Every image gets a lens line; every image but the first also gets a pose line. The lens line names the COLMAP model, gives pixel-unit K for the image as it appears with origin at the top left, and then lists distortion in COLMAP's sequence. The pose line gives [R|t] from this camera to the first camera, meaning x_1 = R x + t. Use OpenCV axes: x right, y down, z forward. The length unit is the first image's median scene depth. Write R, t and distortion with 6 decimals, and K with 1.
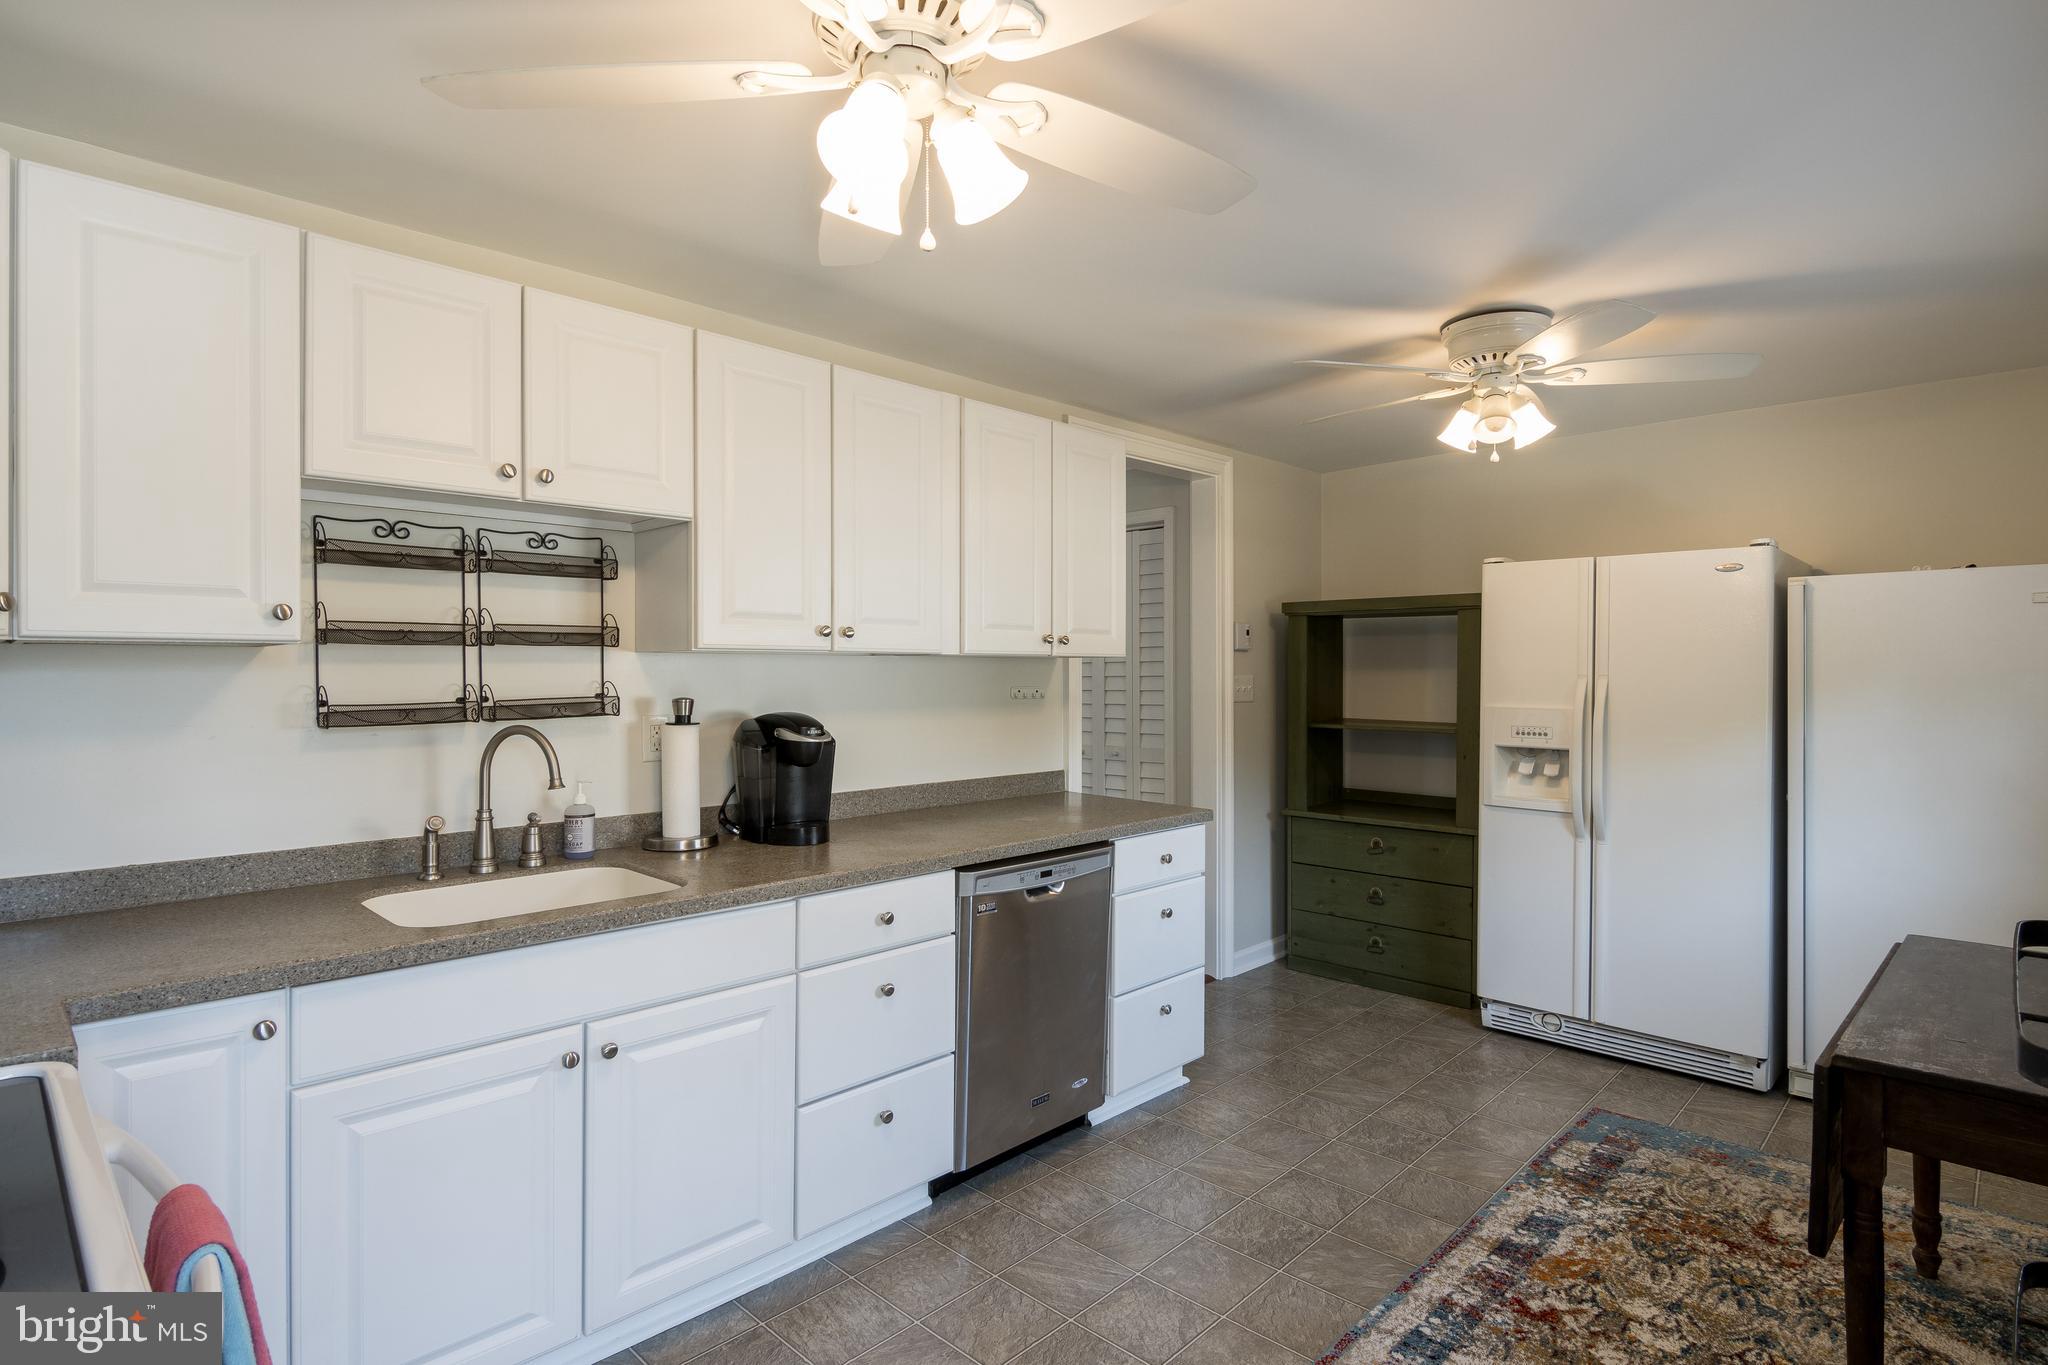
lens RADIAL K [[1033.0, 0, 1060.5], [0, 1033.0, 675.1], [0, 0, 1]] dist [0.002029, 0.000036]
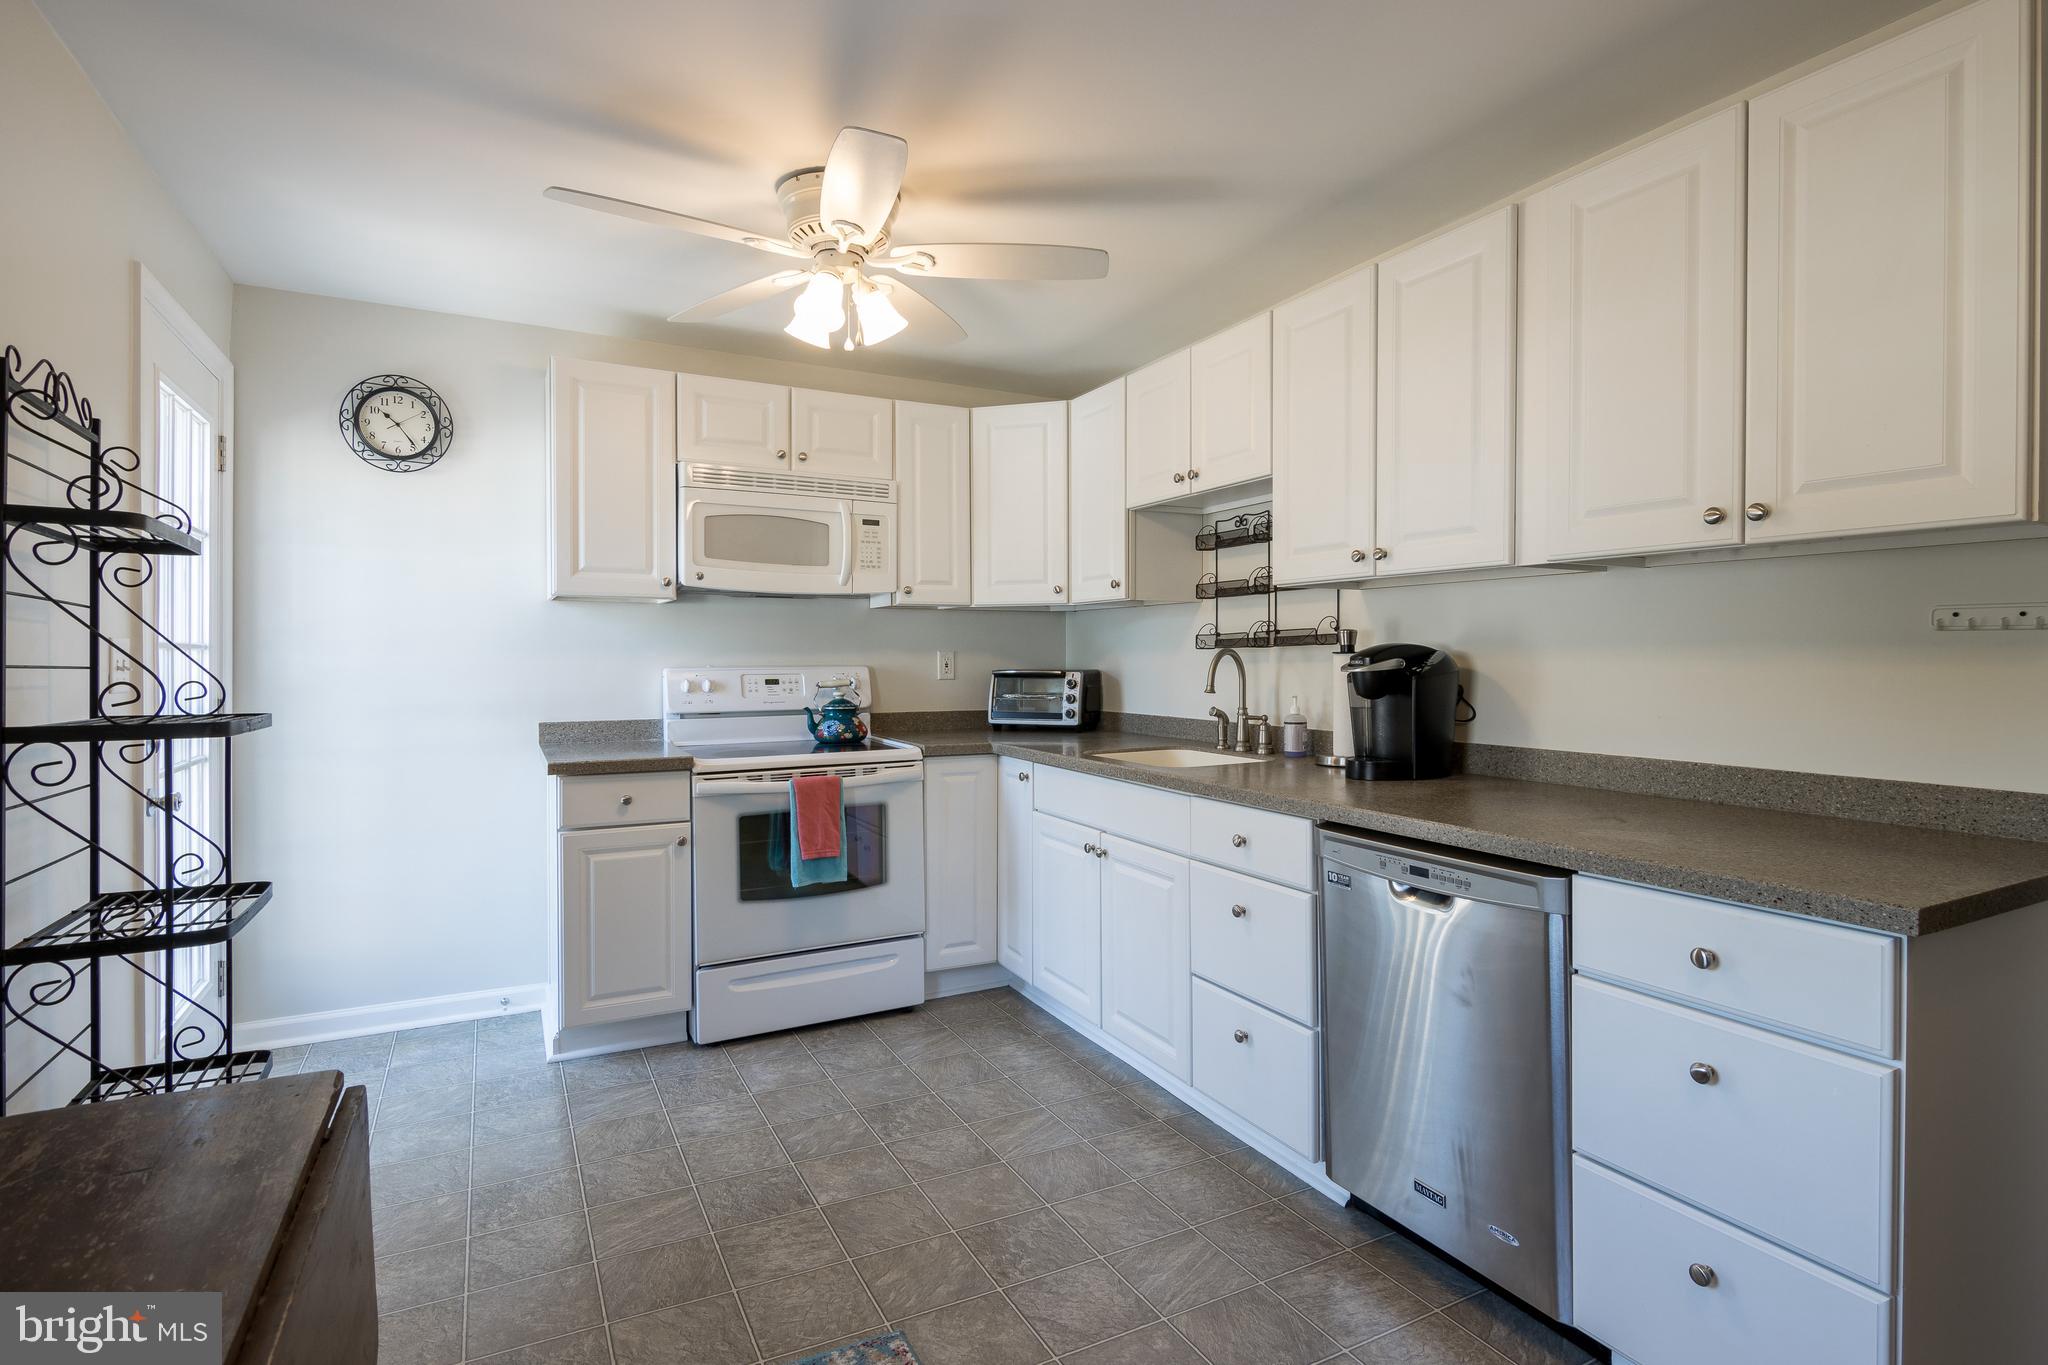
lens RADIAL K [[1042.8, 0, 1029.9], [0, 1042.8, 672.9], [0, 0, 1]] dist [0.004956, -0.000283]
pose [[-0.332684, 0.020128, -0.942823, 0.890096], [0.000980, 0.999779, 0.020998, 0.051033], [0.943038, 0.006062, -0.332630, 1.185202]]
